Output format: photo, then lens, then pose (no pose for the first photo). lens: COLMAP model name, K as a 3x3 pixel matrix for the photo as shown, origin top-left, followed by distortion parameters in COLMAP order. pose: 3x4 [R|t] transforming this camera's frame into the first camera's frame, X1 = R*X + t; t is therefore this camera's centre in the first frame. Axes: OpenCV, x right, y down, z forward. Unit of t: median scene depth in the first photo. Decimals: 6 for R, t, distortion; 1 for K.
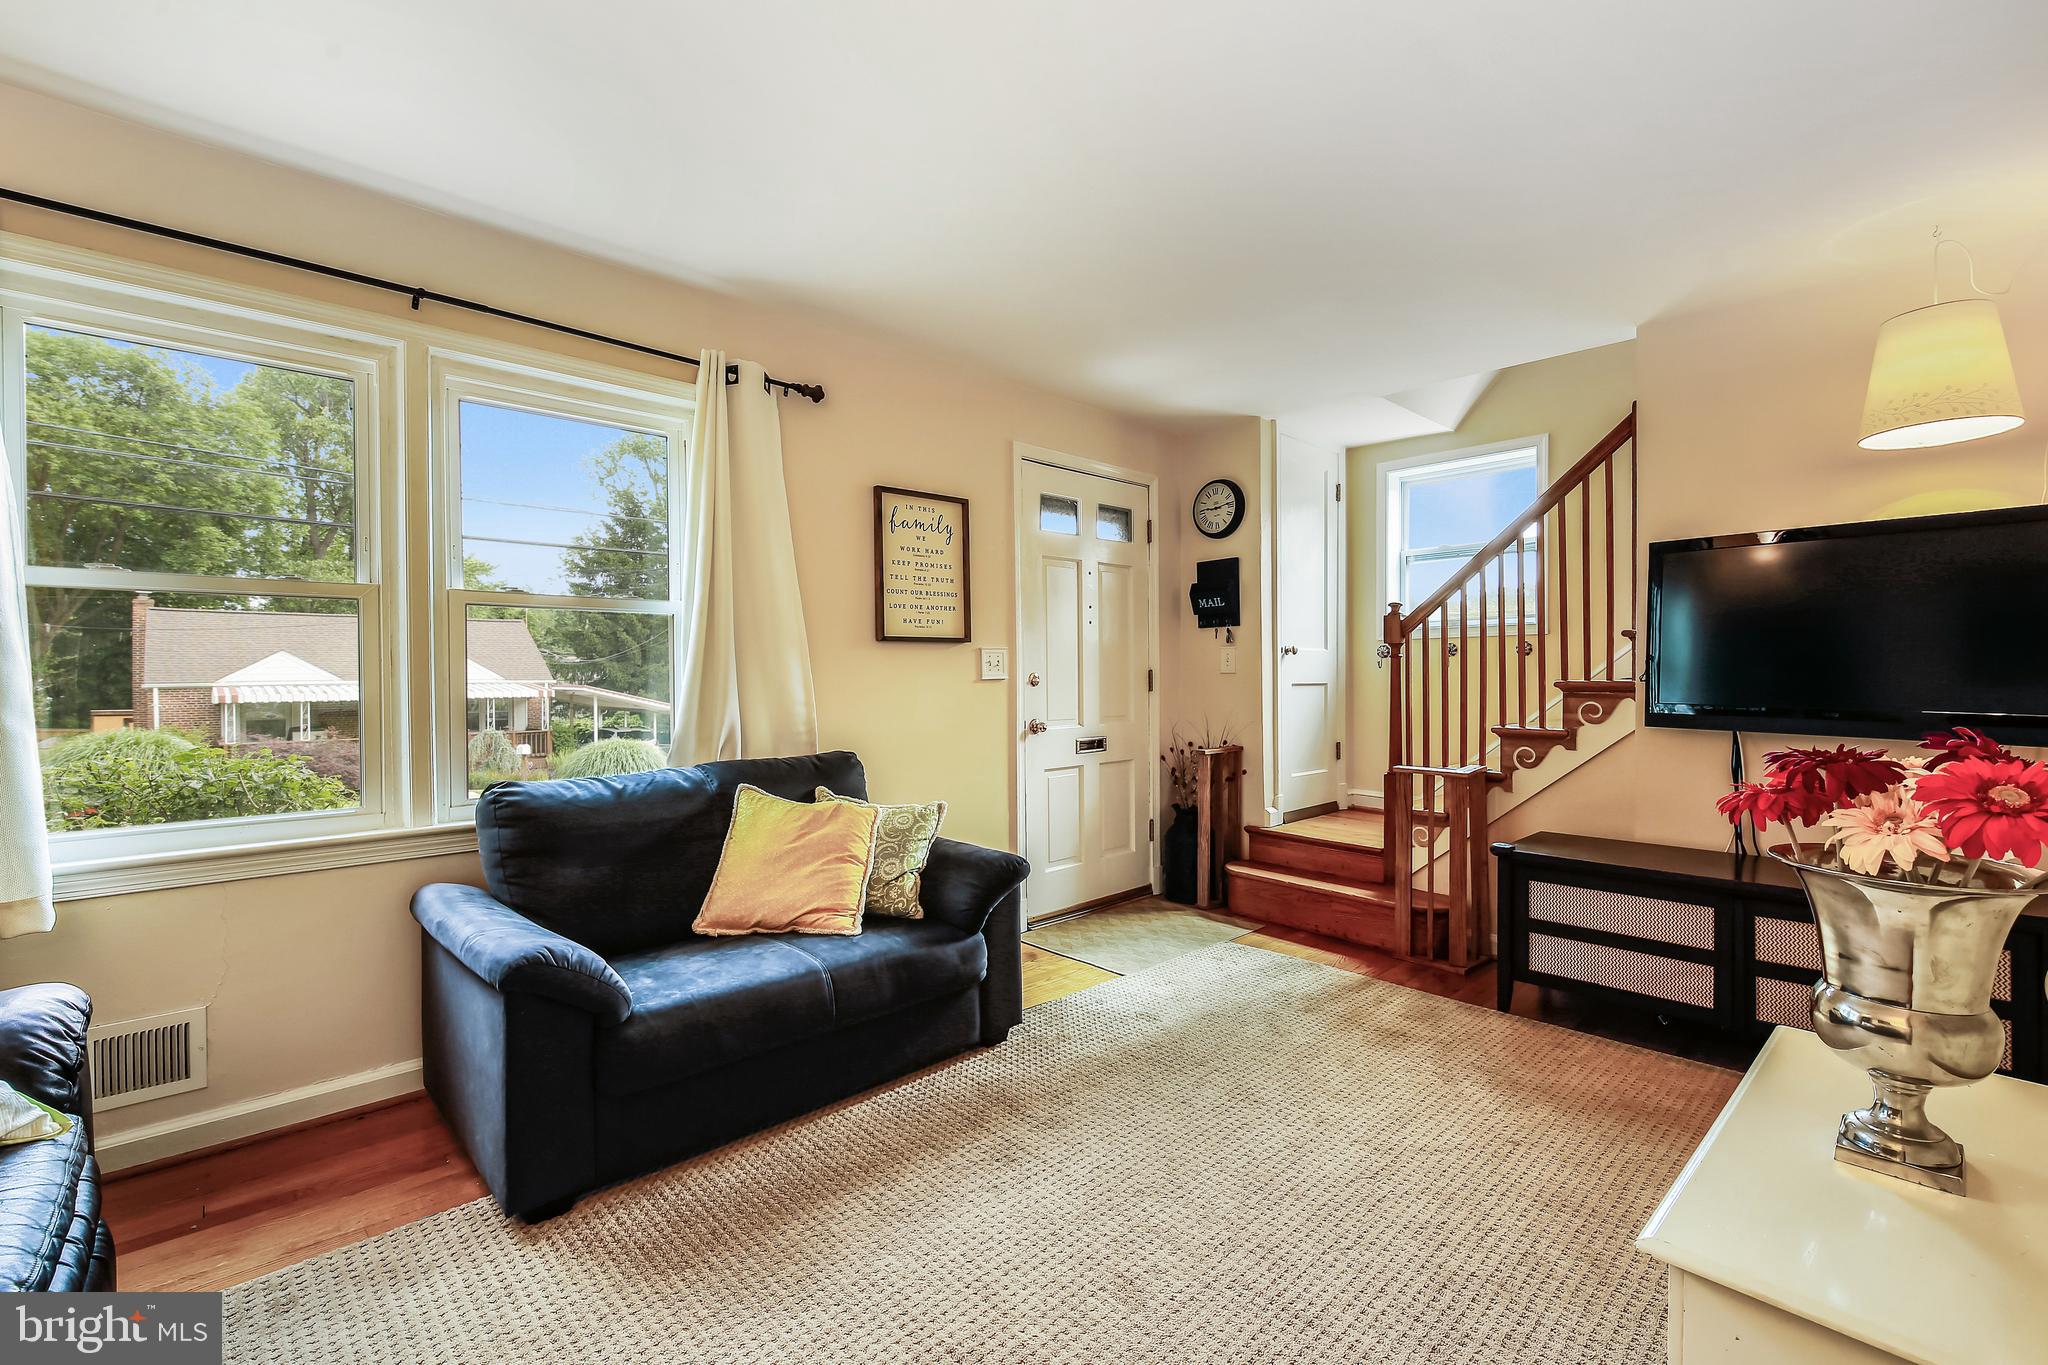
lens RADIAL K [[897.5, 0, 1044.4], [0, 897.5, 678.5], [0, 0, 1]] dist [-0.000906, -0.002767]
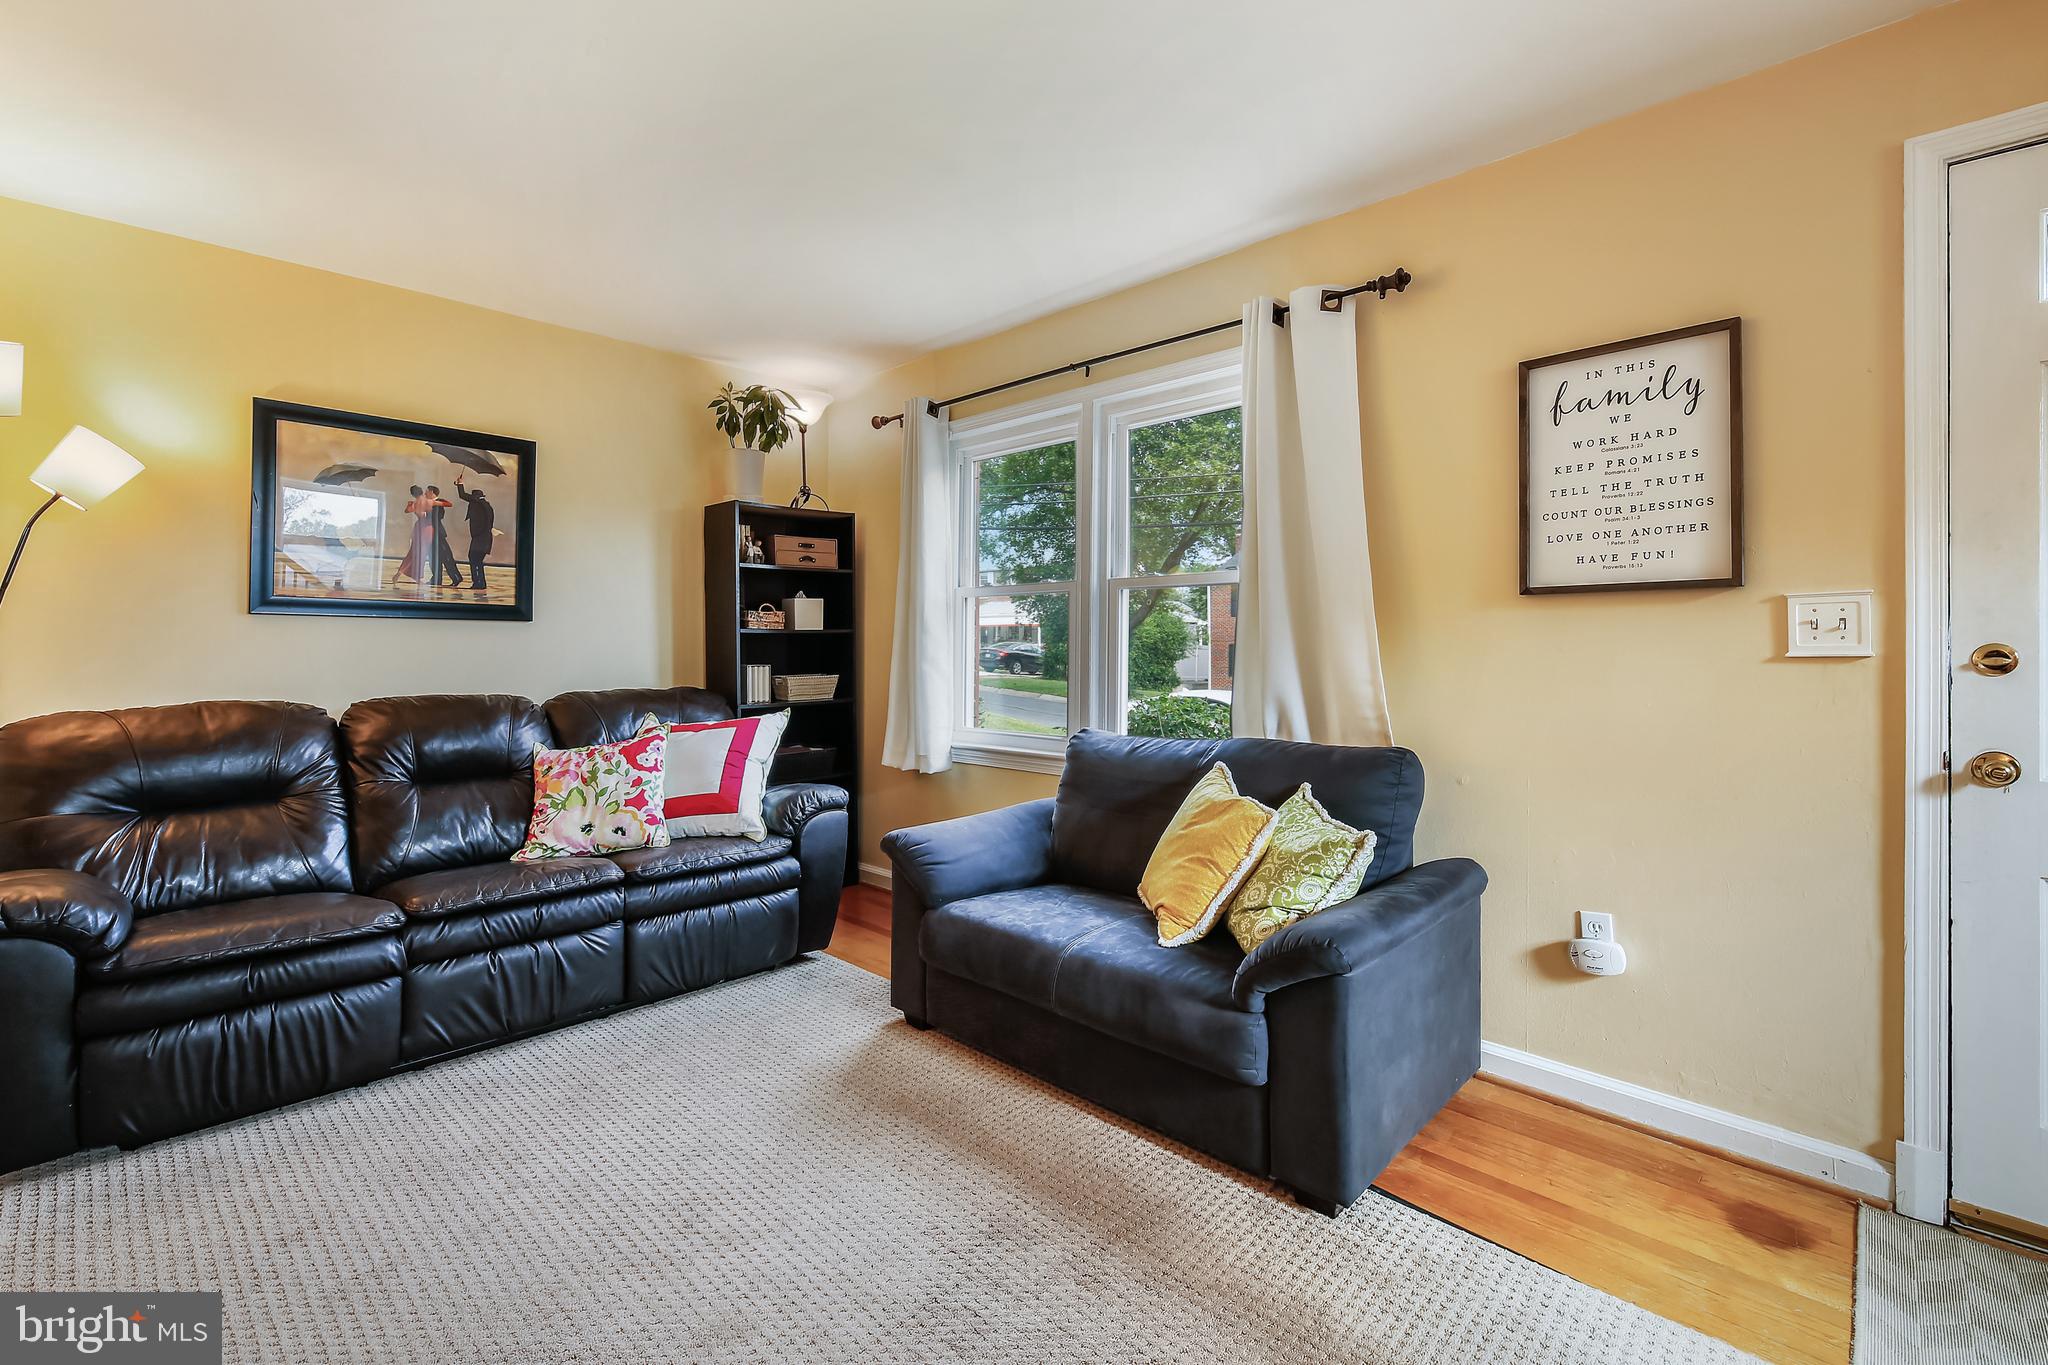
lens RADIAL K [[897.5, 0, 1029.4], [0, 897.5, 651.1], [0, 0, 1]] dist [-0.000906, -0.002767]
pose [[0.034522, 0.008485, -0.999368, 0.450754], [-0.008719, 0.999928, 0.008189, -0.002414], [0.999366, 0.008431, 0.034593, 0.586550]]
